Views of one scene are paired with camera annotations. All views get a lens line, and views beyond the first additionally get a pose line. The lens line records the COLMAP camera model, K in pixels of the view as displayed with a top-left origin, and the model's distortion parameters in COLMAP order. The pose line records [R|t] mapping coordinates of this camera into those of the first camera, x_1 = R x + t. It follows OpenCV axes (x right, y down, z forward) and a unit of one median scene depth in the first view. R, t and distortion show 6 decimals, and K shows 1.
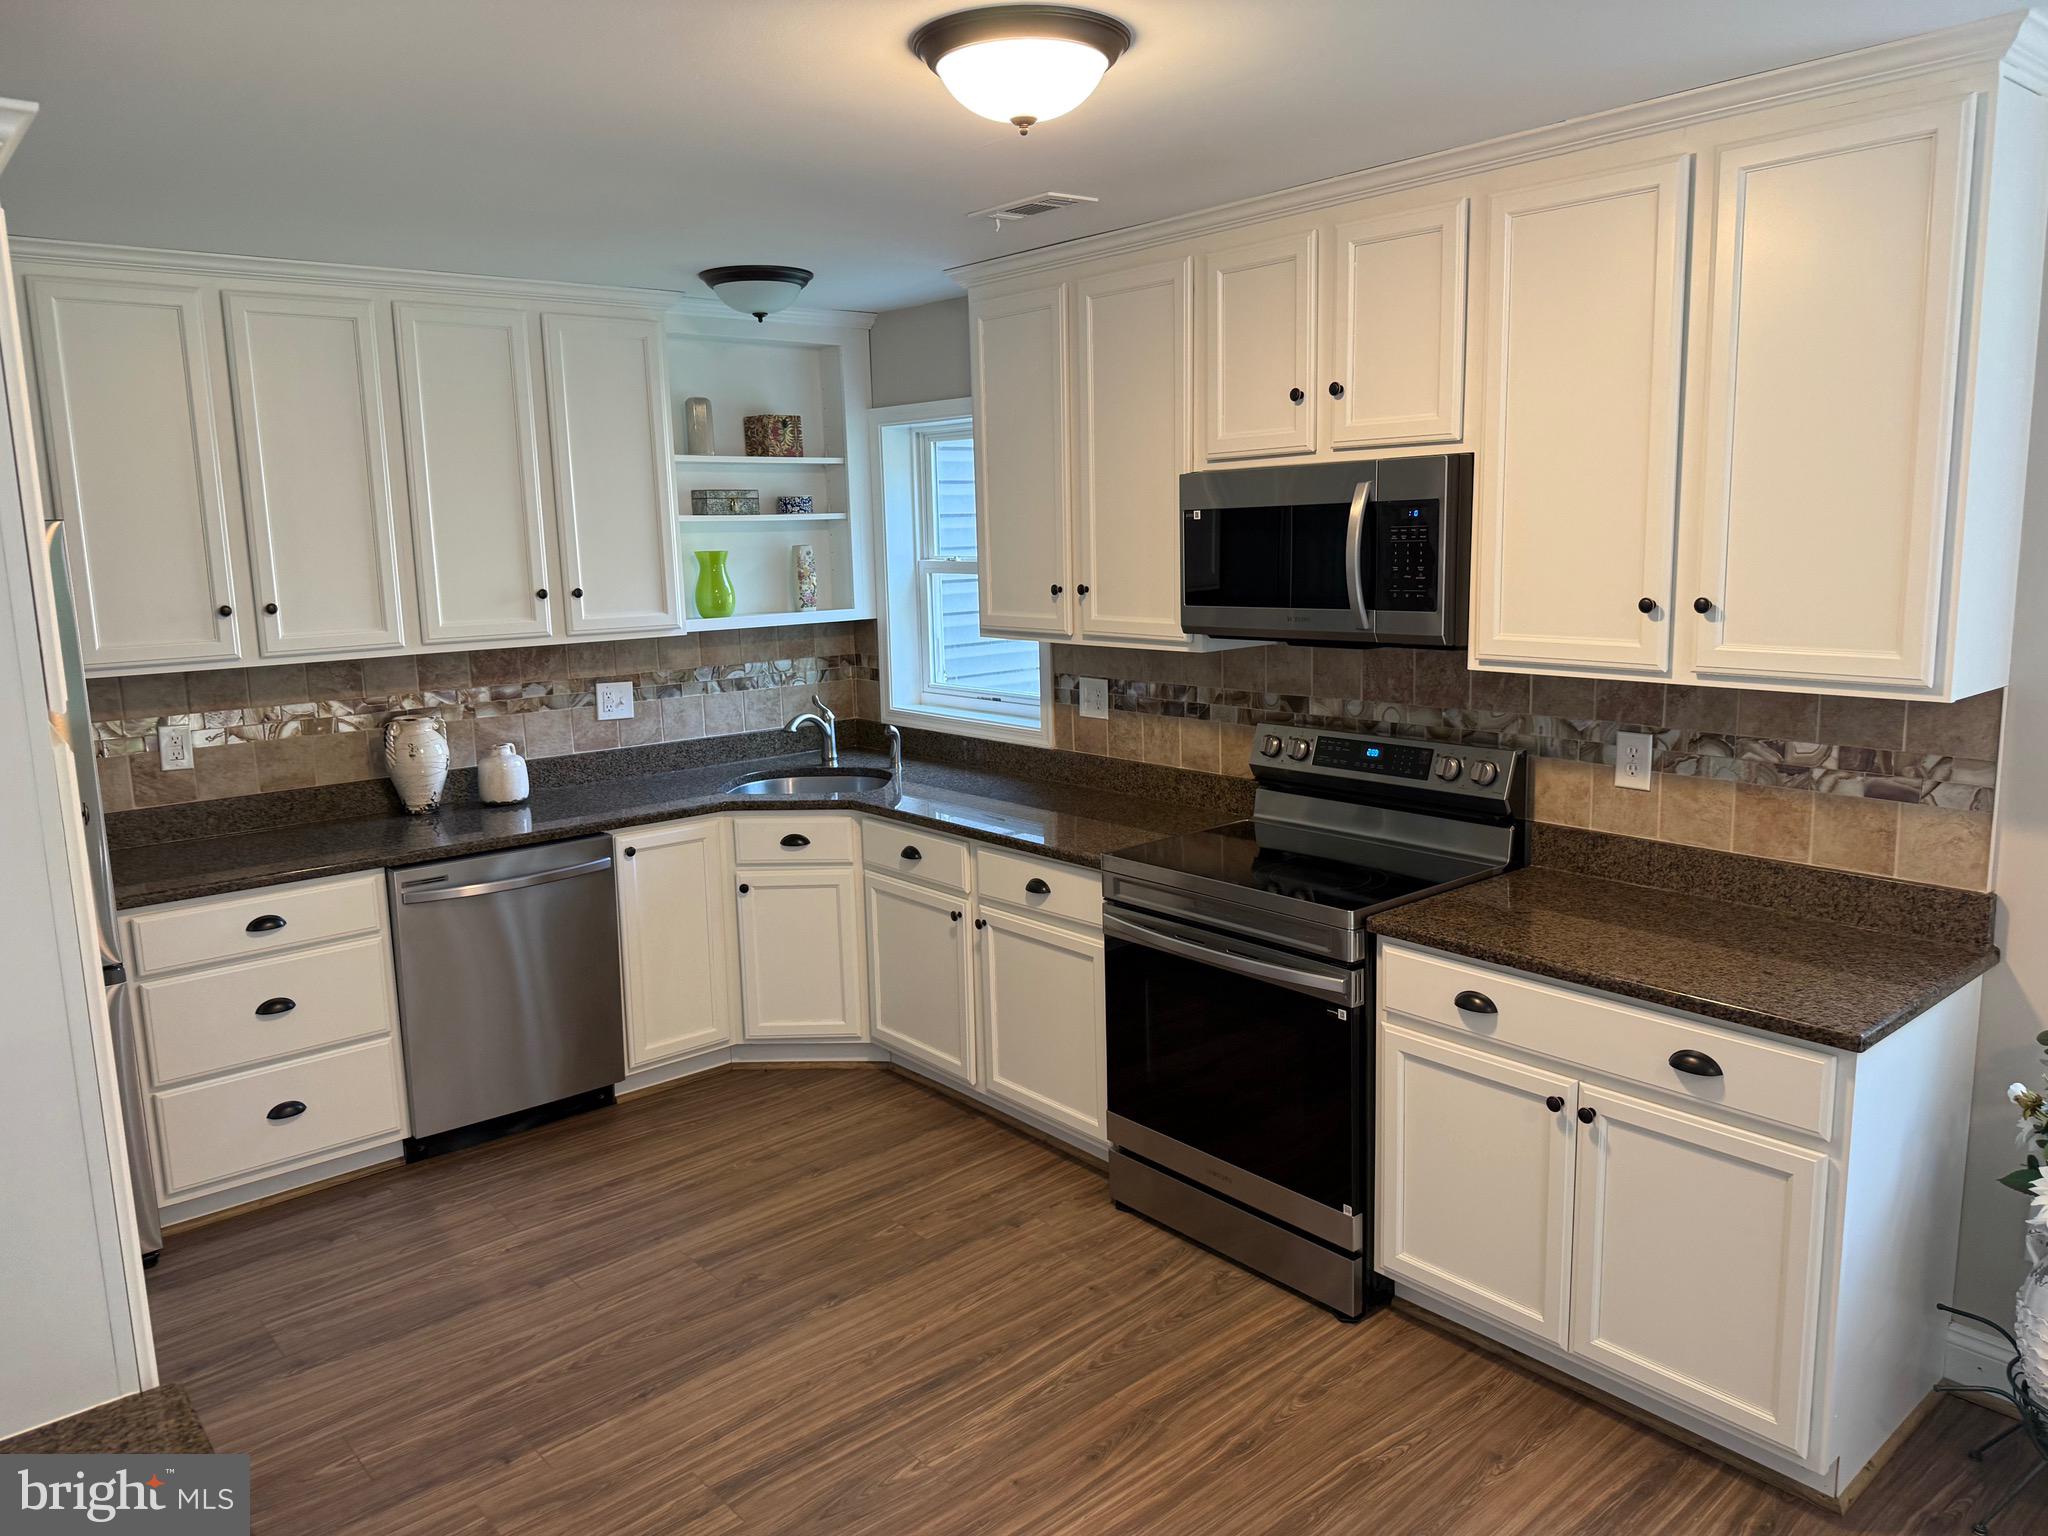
lens RADIAL K [[1419.4, 0, 1025.1], [0, 1419.4, 762.6], [0, 0, 1]] dist [0.130710, -0.200133]
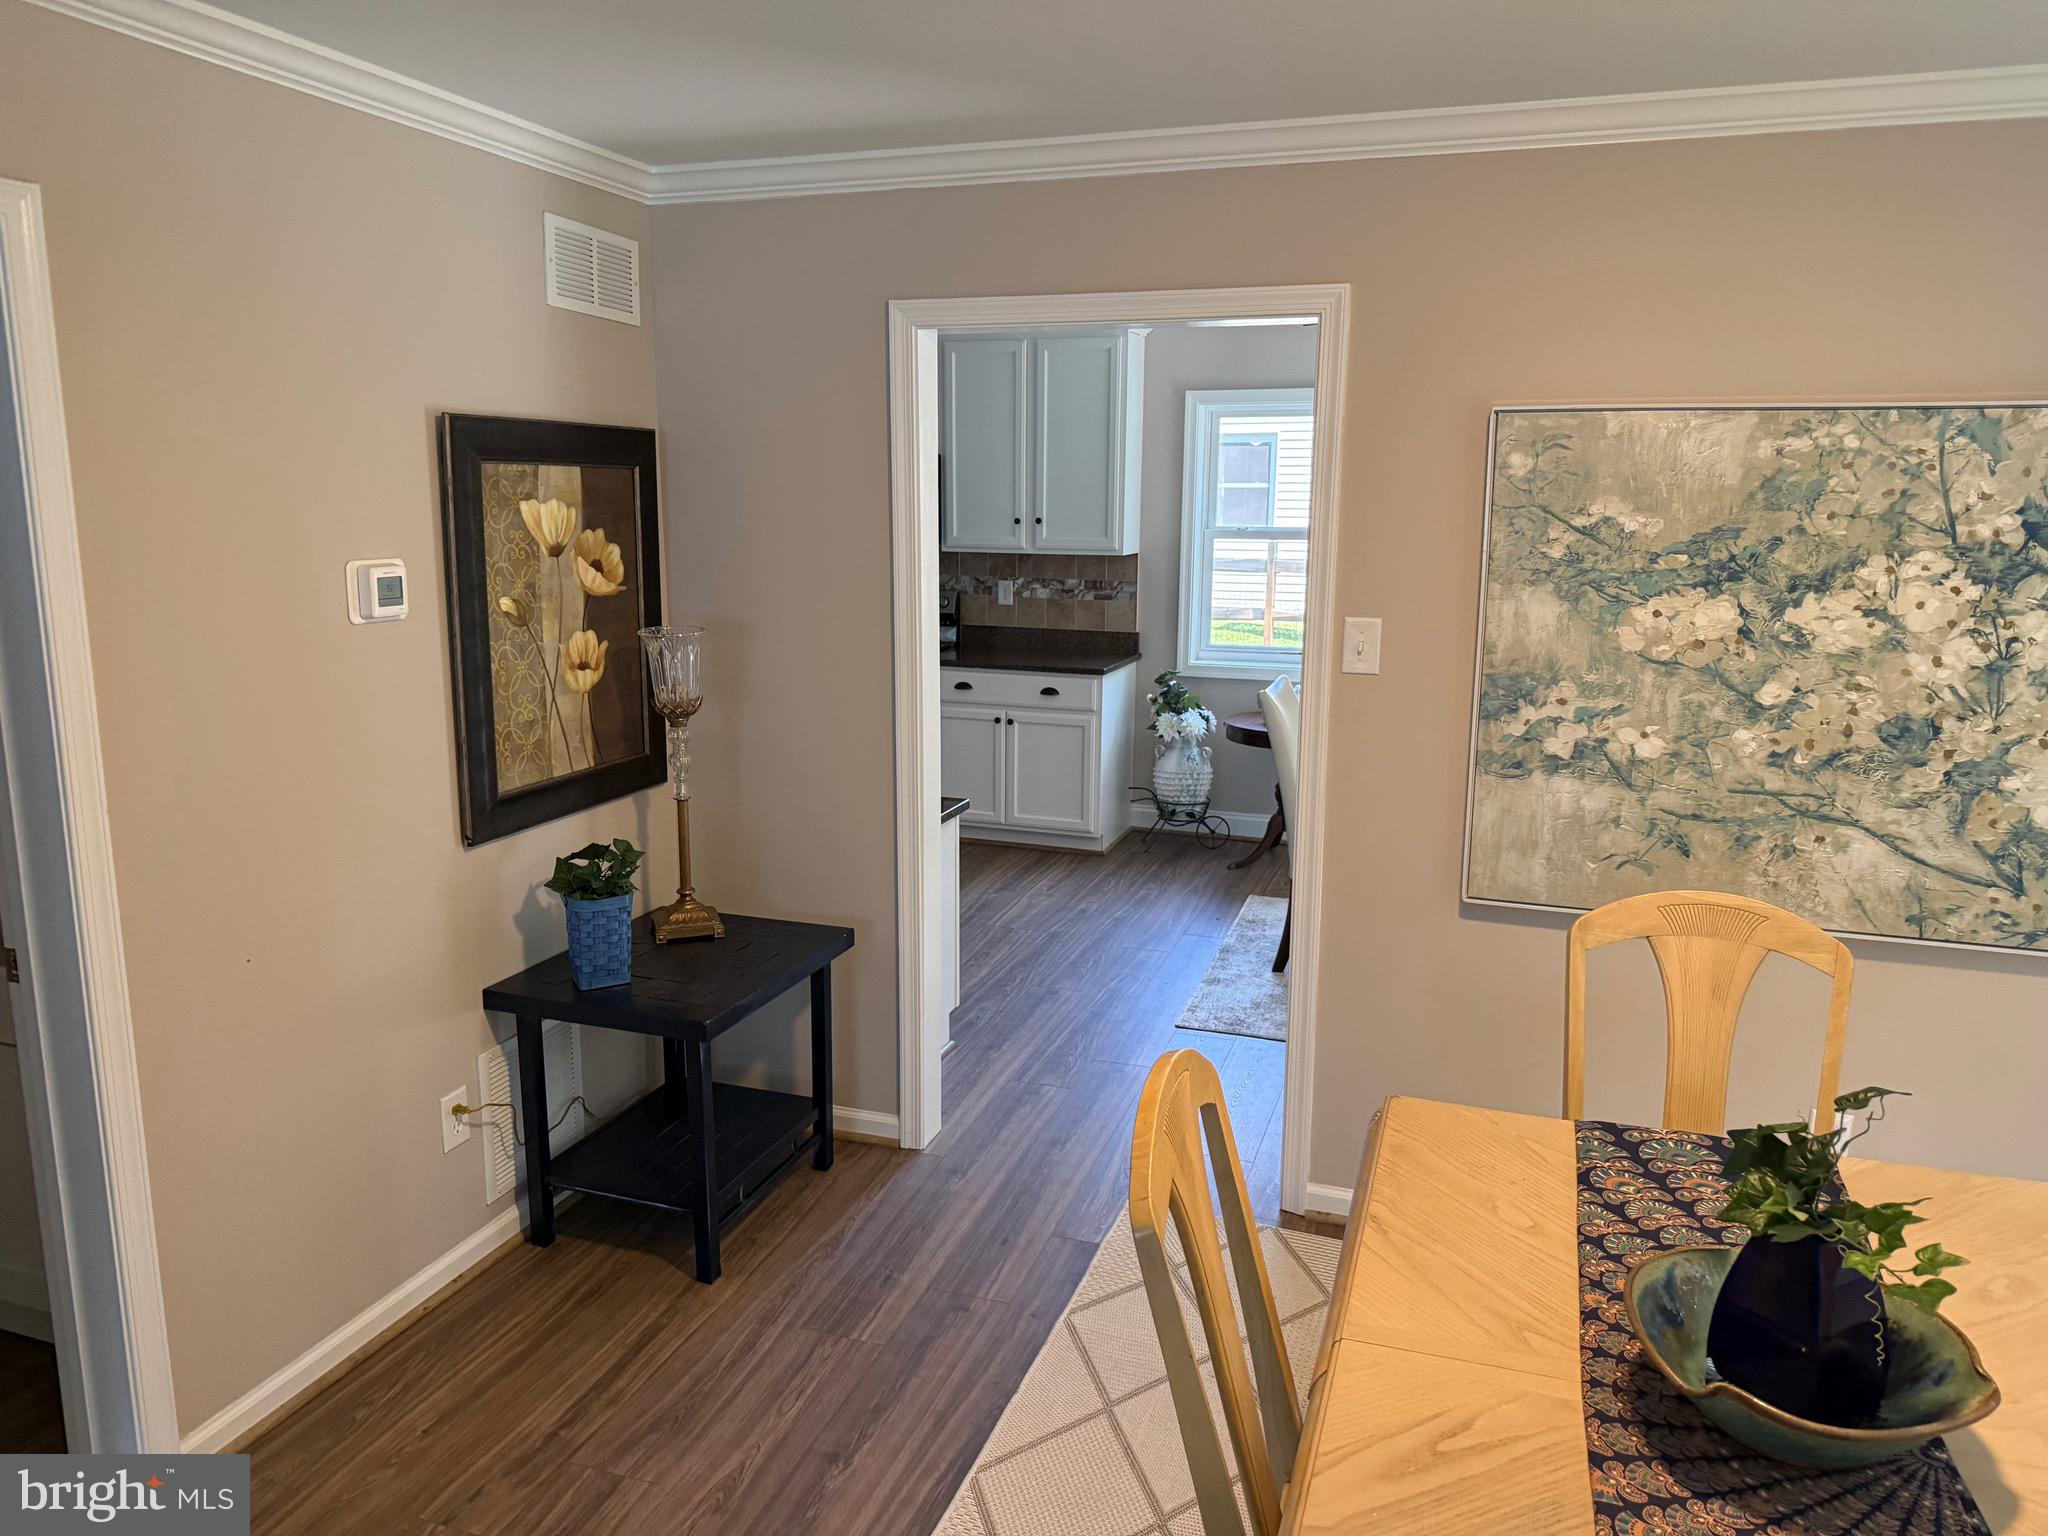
lens RADIAL K [[1422.7, 0, 1024.0], [0, 1422.7, 744.9], [0, 0, 1]] dist [-0.003757, -0.007313]
pose [[0.860861, -0.050574, 0.506321, -0.836589], [0.043171, 0.998720, 0.026357, 0.214225], [-0.507006, -0.000831, 0.861942, -1.138389]]
